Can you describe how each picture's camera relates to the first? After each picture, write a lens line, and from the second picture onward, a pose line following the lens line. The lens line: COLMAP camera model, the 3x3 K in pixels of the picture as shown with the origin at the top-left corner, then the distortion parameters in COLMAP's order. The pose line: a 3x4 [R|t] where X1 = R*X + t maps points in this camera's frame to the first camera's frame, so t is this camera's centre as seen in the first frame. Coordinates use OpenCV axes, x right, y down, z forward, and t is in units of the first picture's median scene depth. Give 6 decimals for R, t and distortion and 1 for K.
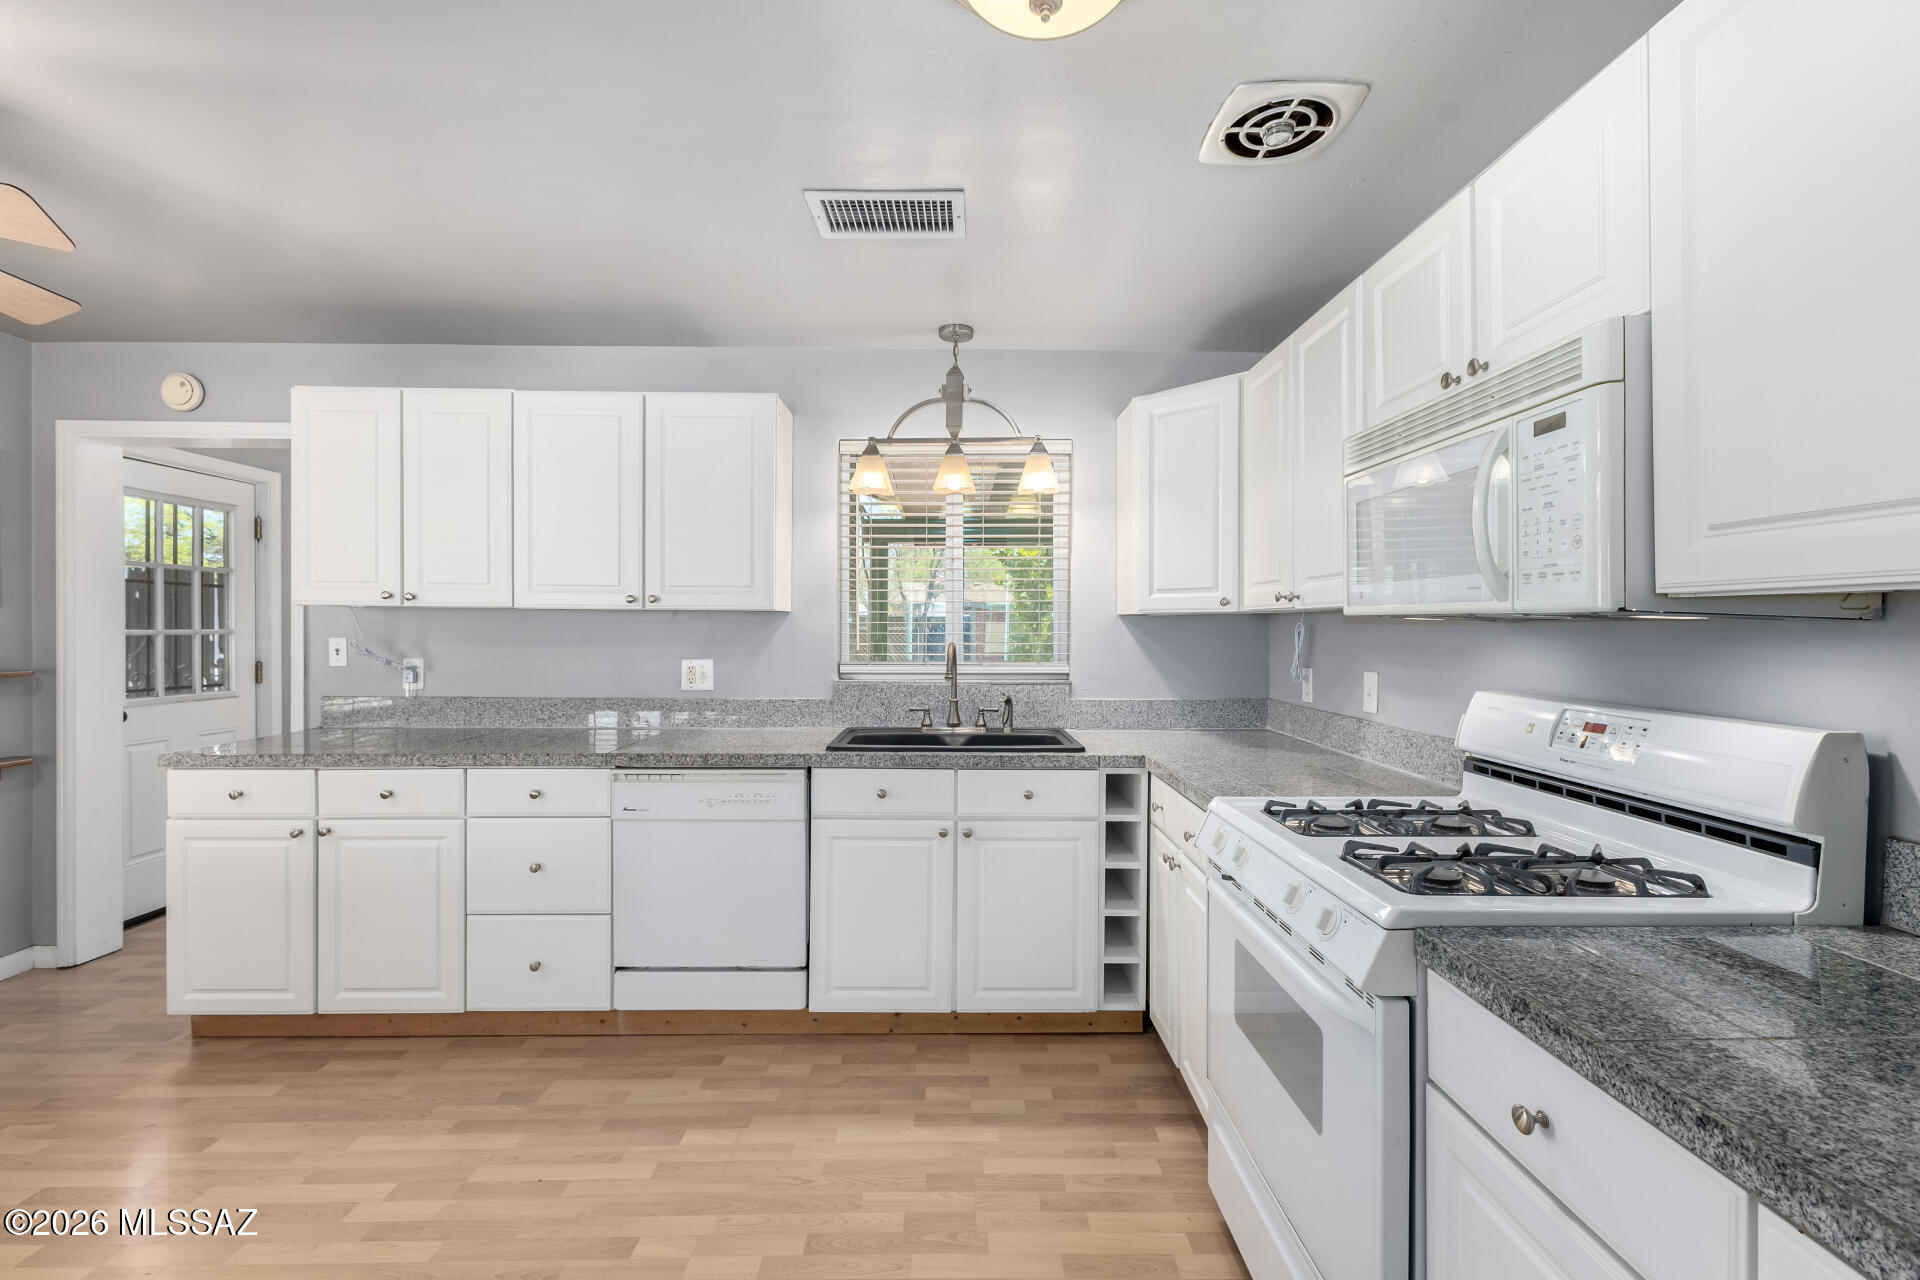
lens RADIAL K [[832.1, 0, 963.7], [0, 832.1, 637.4], [0, 0, 1]] dist [0.010233, -0.000957]
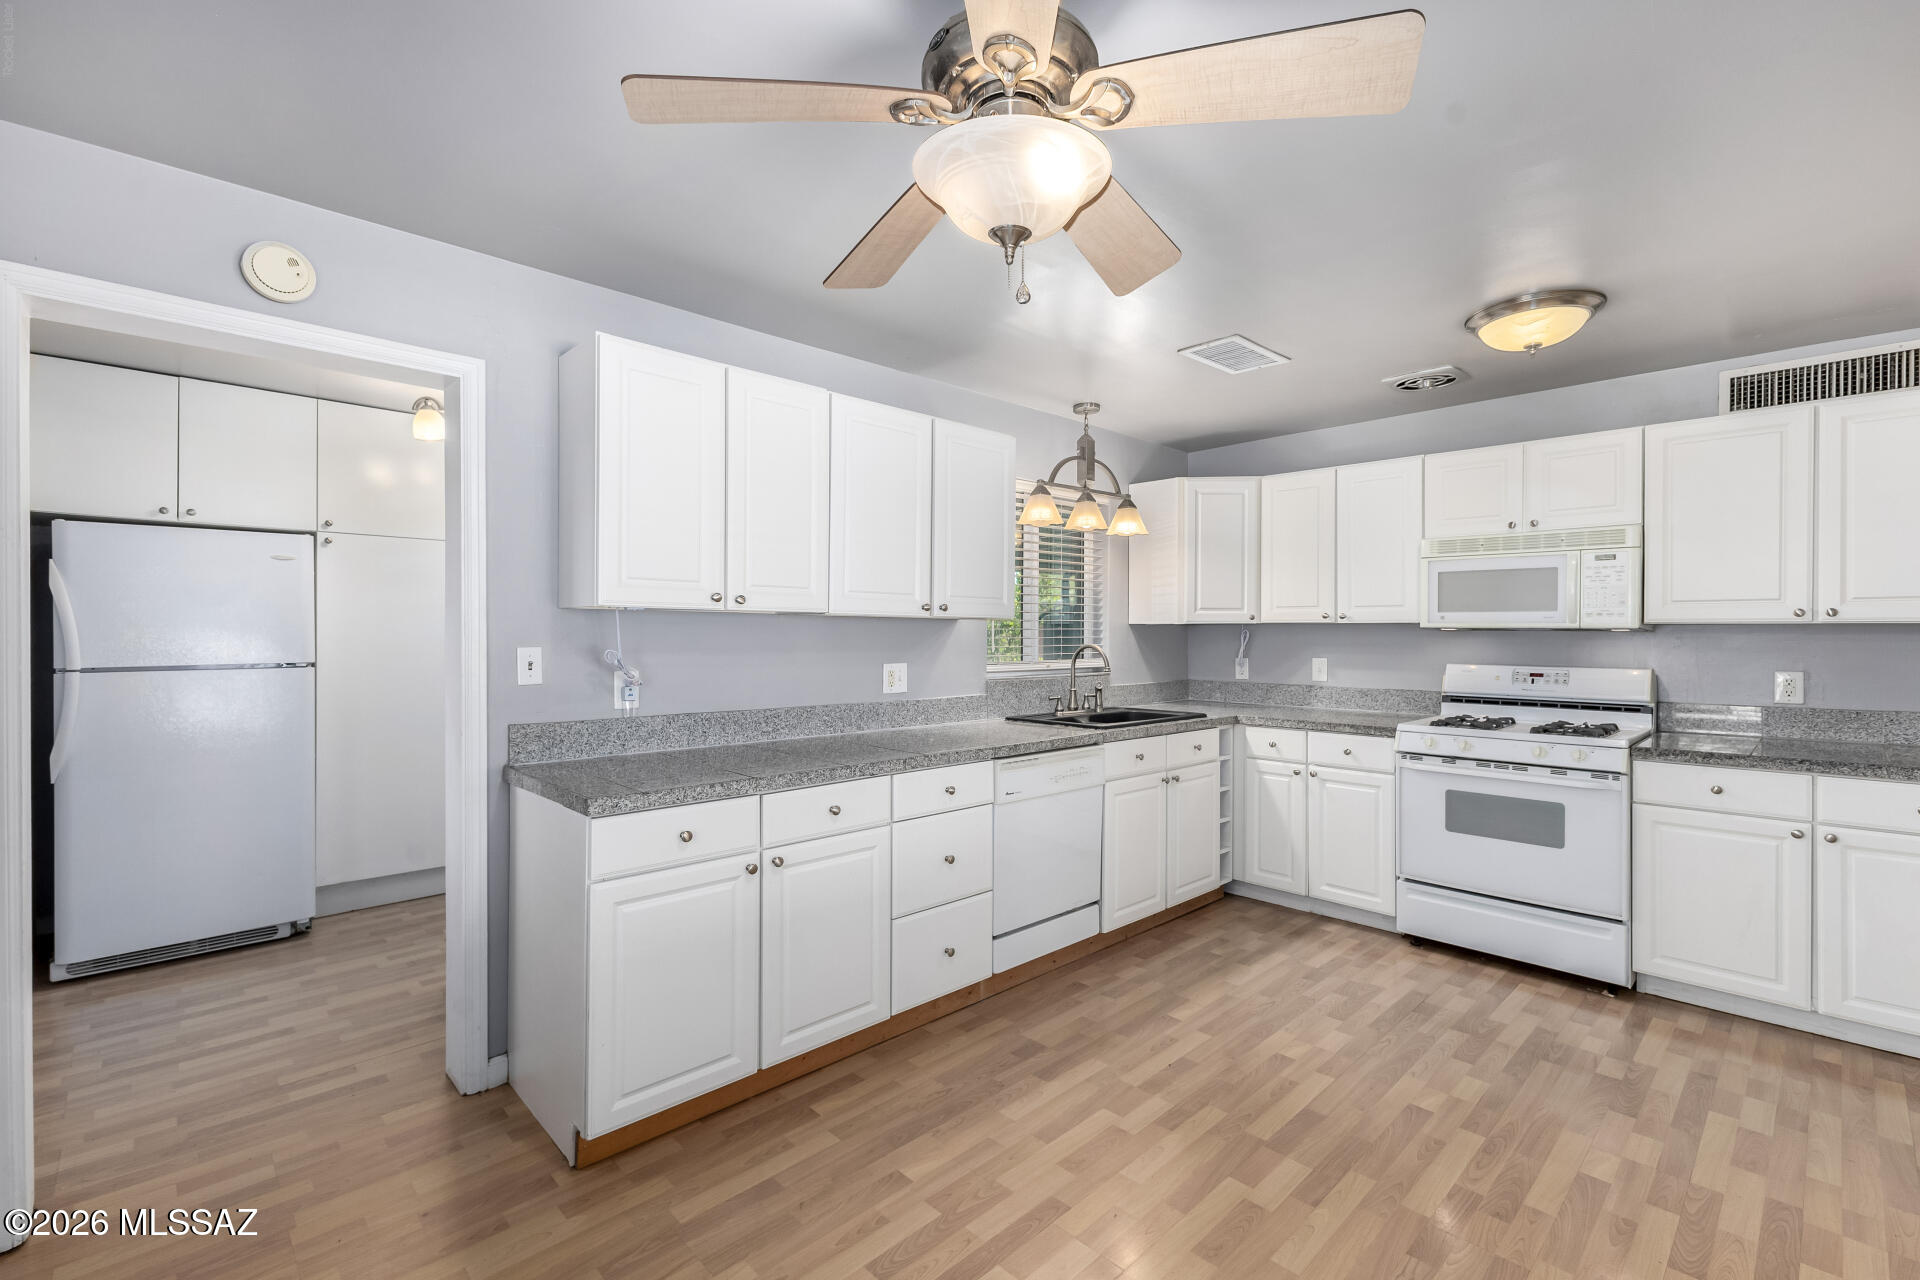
lens RADIAL K [[832.1, 0, 960.2], [0, 832.1, 636.2], [0, 0, 1]] dist [0.010233, -0.000957]
pose [[0.733451, -0.003511, 0.679734, -1.226656], [0.007188, 0.999971, -0.002592, -0.006645], [-0.679705, 0.006787, 0.733454, 0.208800]]
